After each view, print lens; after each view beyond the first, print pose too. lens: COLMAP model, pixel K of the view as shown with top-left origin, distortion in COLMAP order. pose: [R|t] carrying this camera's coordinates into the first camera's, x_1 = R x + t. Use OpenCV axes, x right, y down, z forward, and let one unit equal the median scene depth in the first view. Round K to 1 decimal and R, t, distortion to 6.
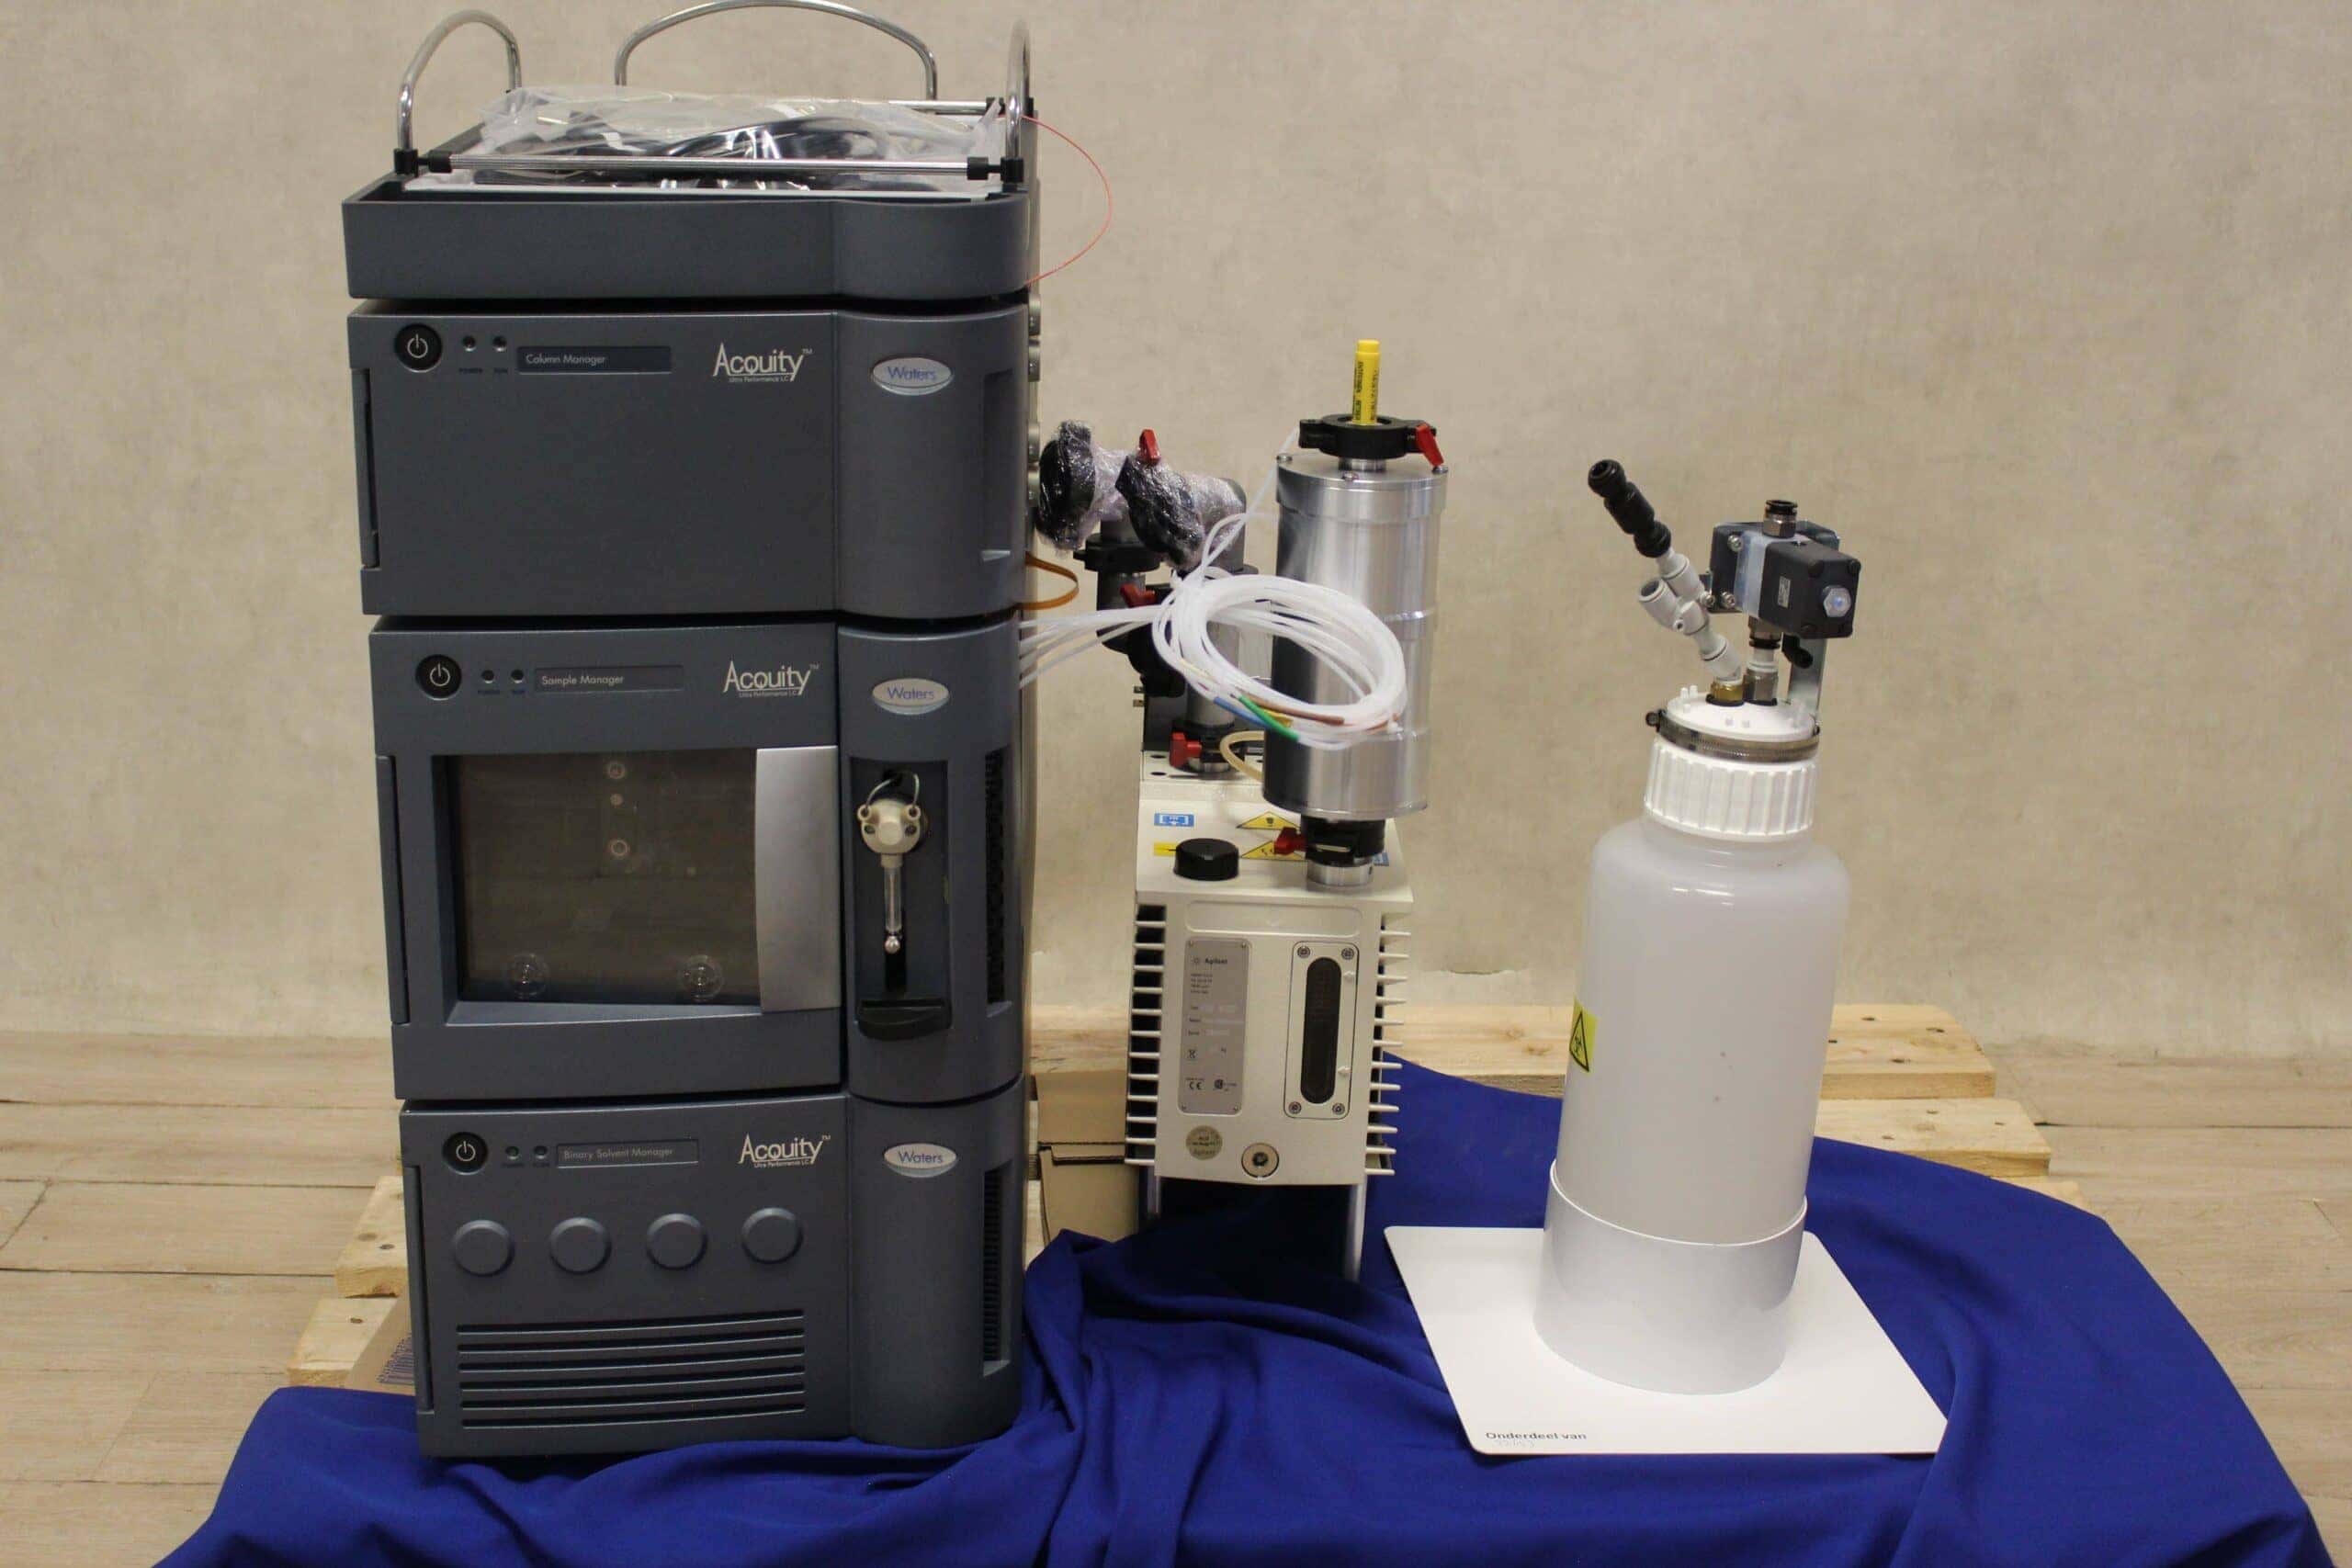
lens RADIAL K [[3068.9, 0, 1176.0], [0, 3068.9, 784.0], [0, 0, 1]] dist [-0.082774, 0.034672]
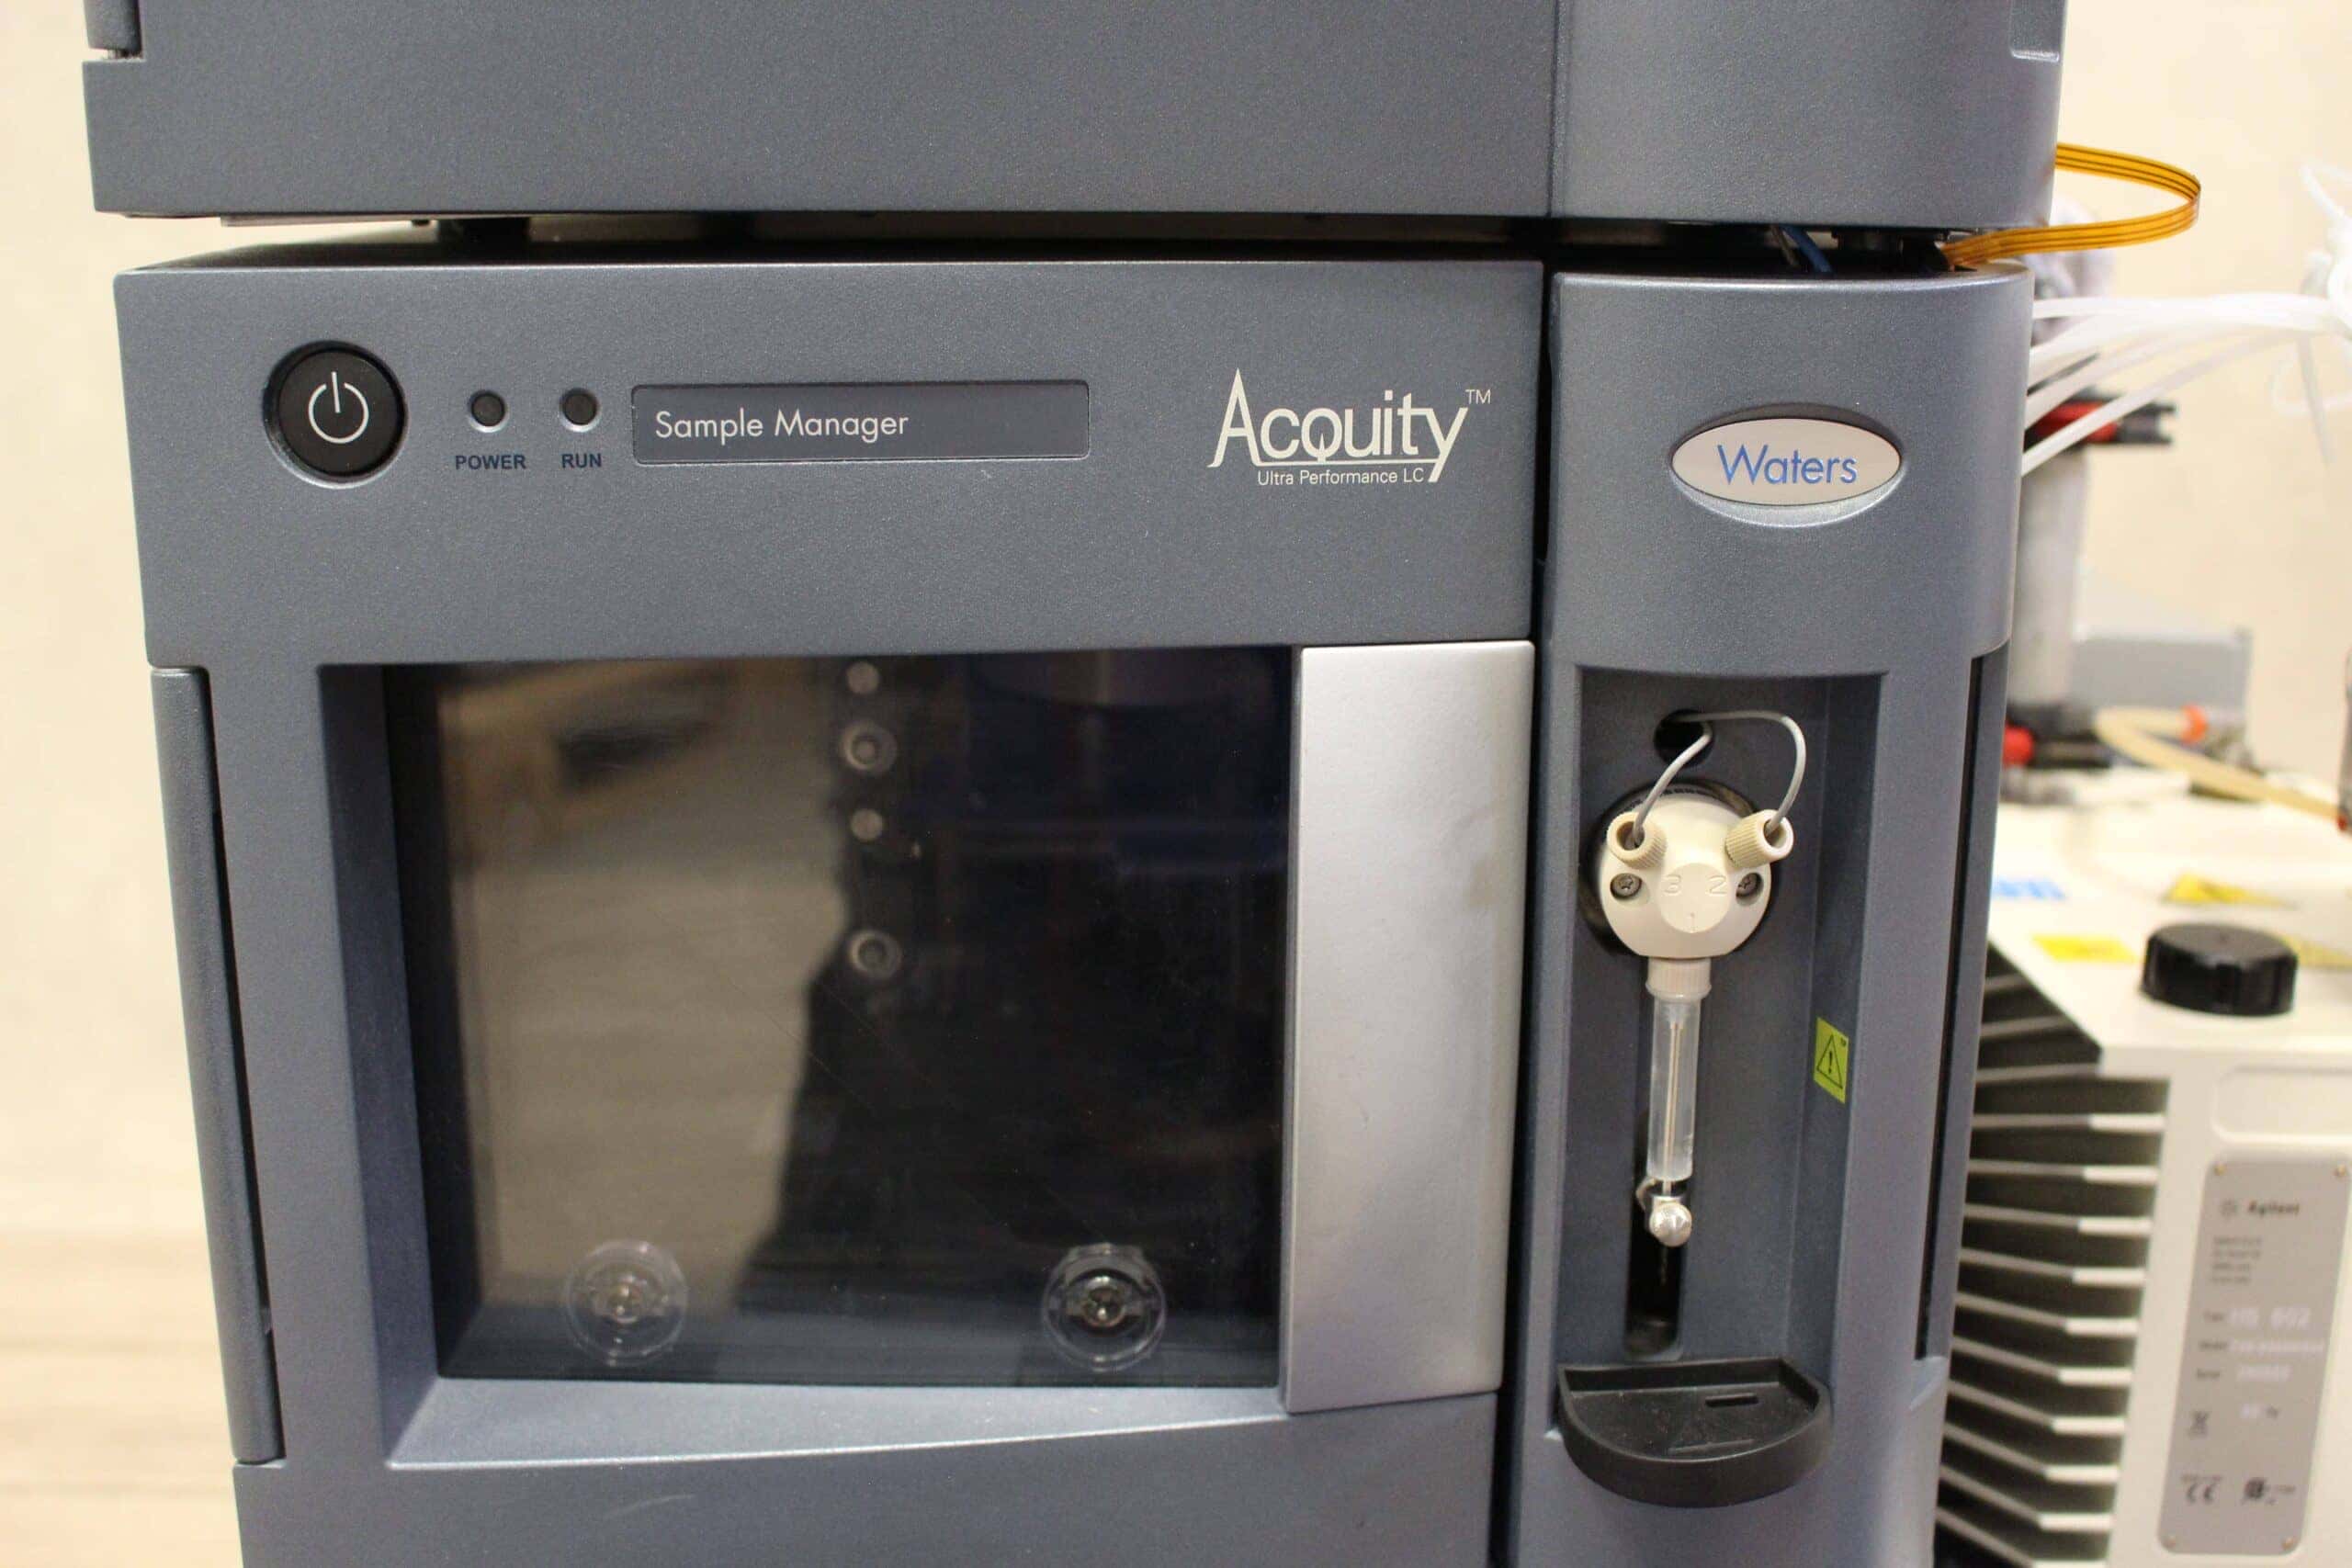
lens RADIAL K [[2685.7, 0, 1176.0], [0, 2685.7, 784.0], [0, 0, 1]] dist [-0.077940, 0.034847]
pose [[0.999002, -0.009218, -0.043715, -0.136330], [0.007282, 0.998995, -0.044230, 0.016009], [0.044079, 0.043867, 0.998064, 0.700605]]
